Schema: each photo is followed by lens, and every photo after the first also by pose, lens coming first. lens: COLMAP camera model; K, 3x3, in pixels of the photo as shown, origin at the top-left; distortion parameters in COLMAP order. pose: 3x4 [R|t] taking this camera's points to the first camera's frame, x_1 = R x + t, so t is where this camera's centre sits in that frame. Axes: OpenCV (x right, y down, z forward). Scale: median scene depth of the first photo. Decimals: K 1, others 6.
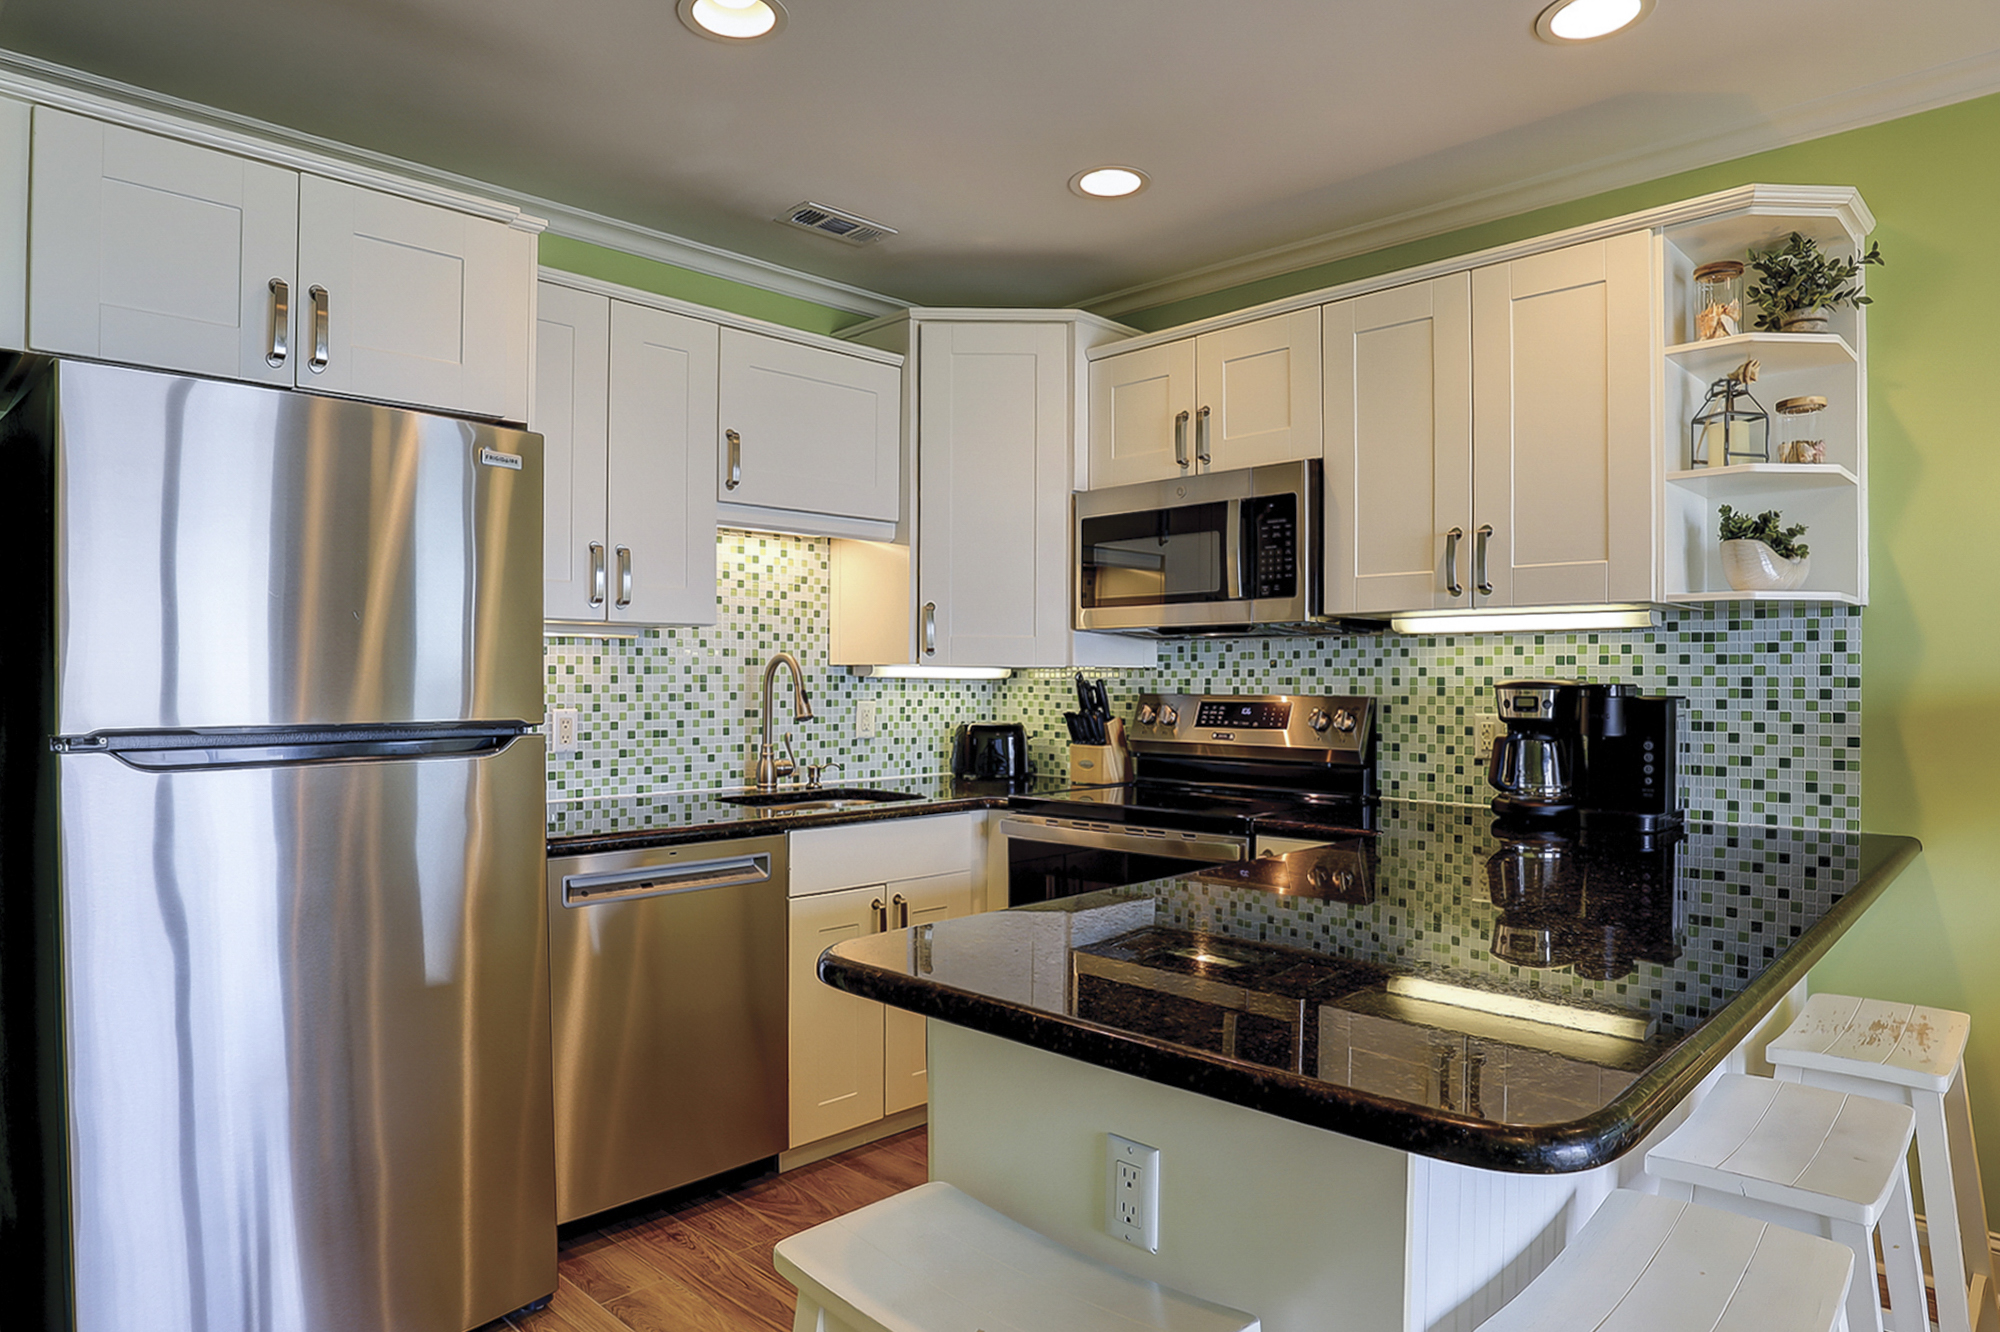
lens RADIAL K [[1190.1, 0, 1008.0], [0, 1190.1, 654.7], [0, 0, 1]] dist [-0.052432, 0.000047]
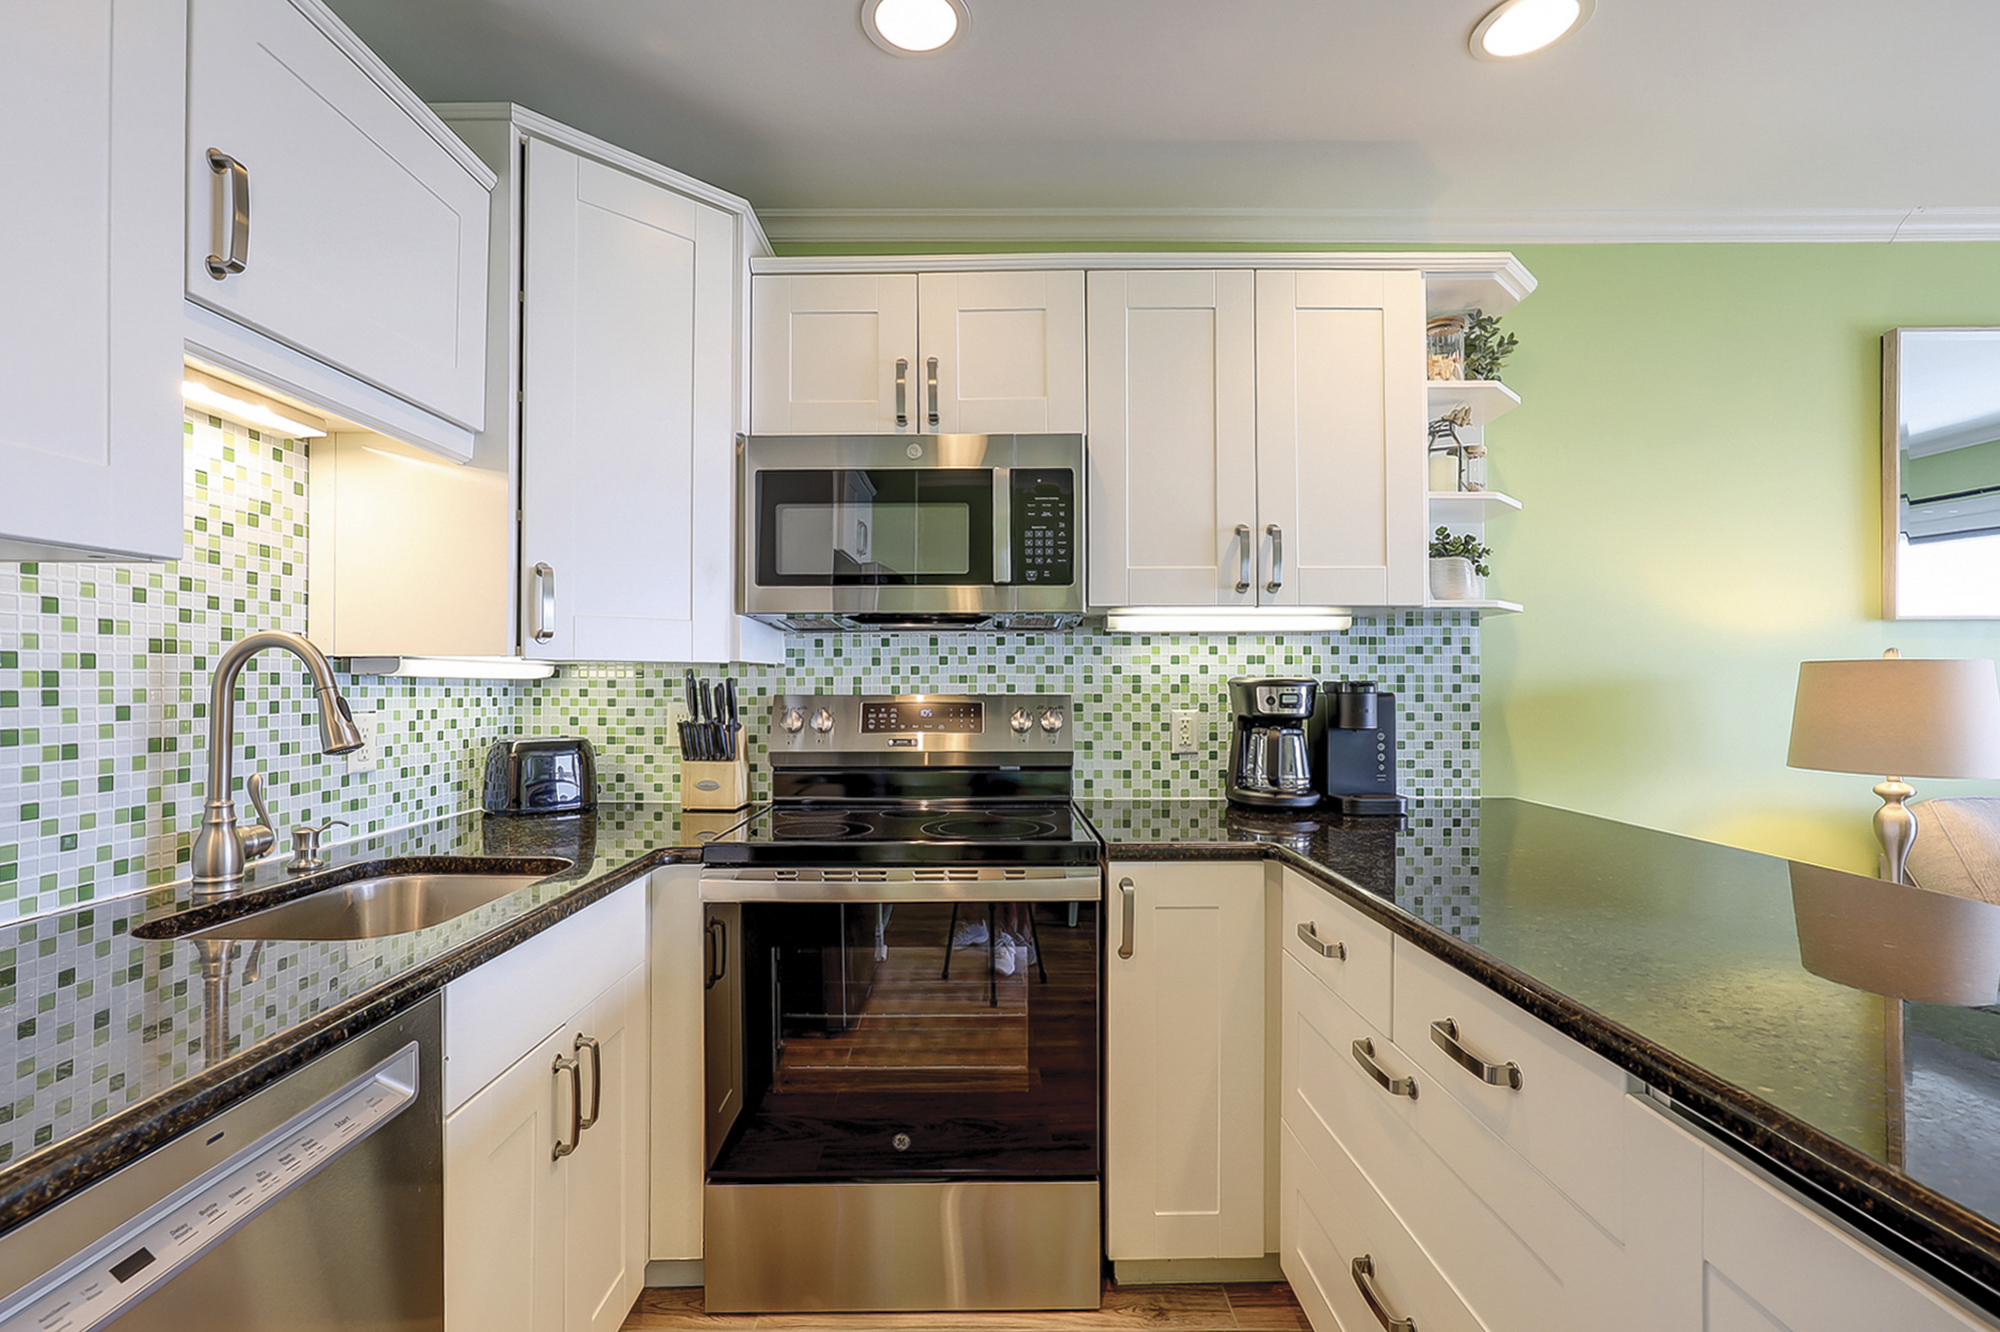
lens RADIAL K [[892.0, 0, 1000.0], [0, 892.0, 666.0], [0, 0, 1]] dist [-0.017127, 0.012458]
pose [[0.723303, 0.007628, 0.690489, -0.229892], [-0.010102, 0.999949, -0.000465, 0.011502], [-0.690457, -0.006639, 0.723343, 0.481143]]
